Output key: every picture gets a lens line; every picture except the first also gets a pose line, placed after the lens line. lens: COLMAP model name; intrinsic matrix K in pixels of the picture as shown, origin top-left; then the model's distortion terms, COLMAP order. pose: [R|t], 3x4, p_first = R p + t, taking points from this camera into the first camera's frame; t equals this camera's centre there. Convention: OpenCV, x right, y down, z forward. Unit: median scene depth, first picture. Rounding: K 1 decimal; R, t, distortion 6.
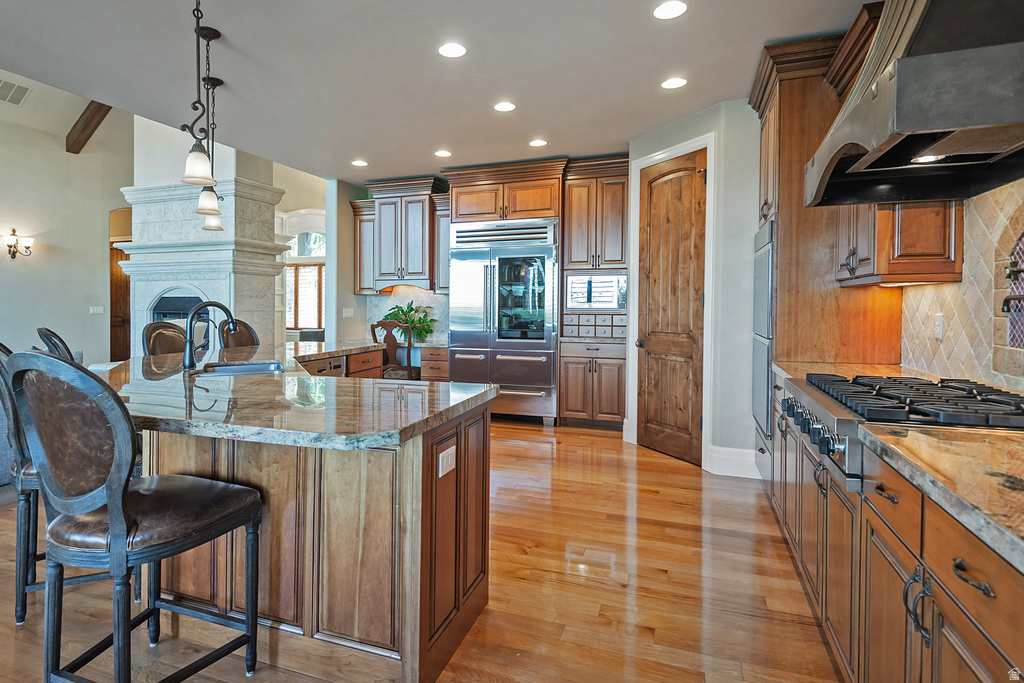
lens RADIAL K [[545.4, 0, 496.7], [0, 545.4, 310.5], [0, 0, 1]] dist [0.000991, -0.000157]
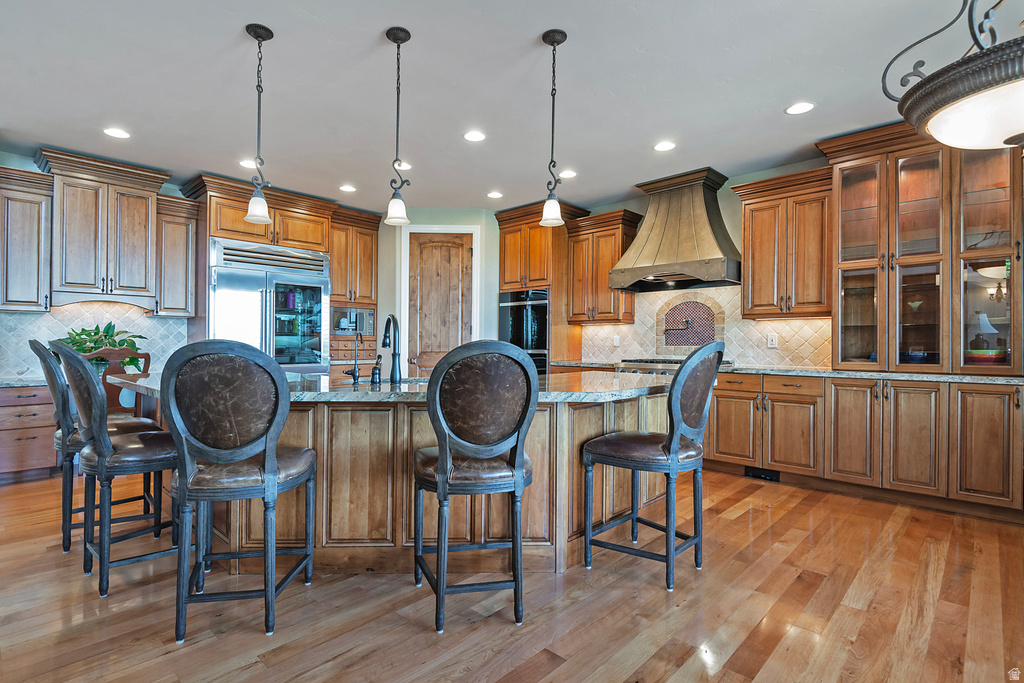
lens RADIAL K [[490.3, 0, 508.3], [0, 490.3, 345.6], [0, 0, 1]] dist [0.037650, -0.000074]
pose [[0.401519, -0.003229, 0.915845, -1.182951], [0.007503, 0.999972, 0.000237, 0.036645], [-0.915820, 0.006776, 0.401532, 0.443691]]
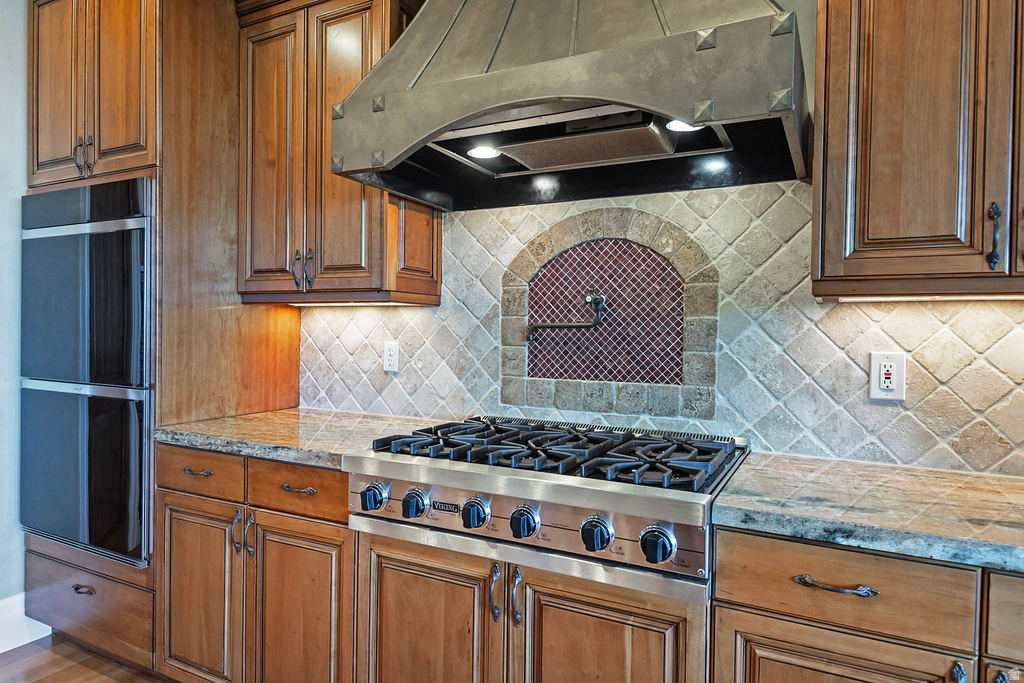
lens RADIAL K [[609.3, 0, 512.8], [0, 609.3, 344.2], [0, 0, 1]] dist [0.003579, 0.000407]
pose [[0.124813, -0.018348, 0.992011, -0.078233], [-0.002577, 0.999820, 0.018816, -0.006991], [-0.992177, -0.004904, 0.124743, 0.563838]]
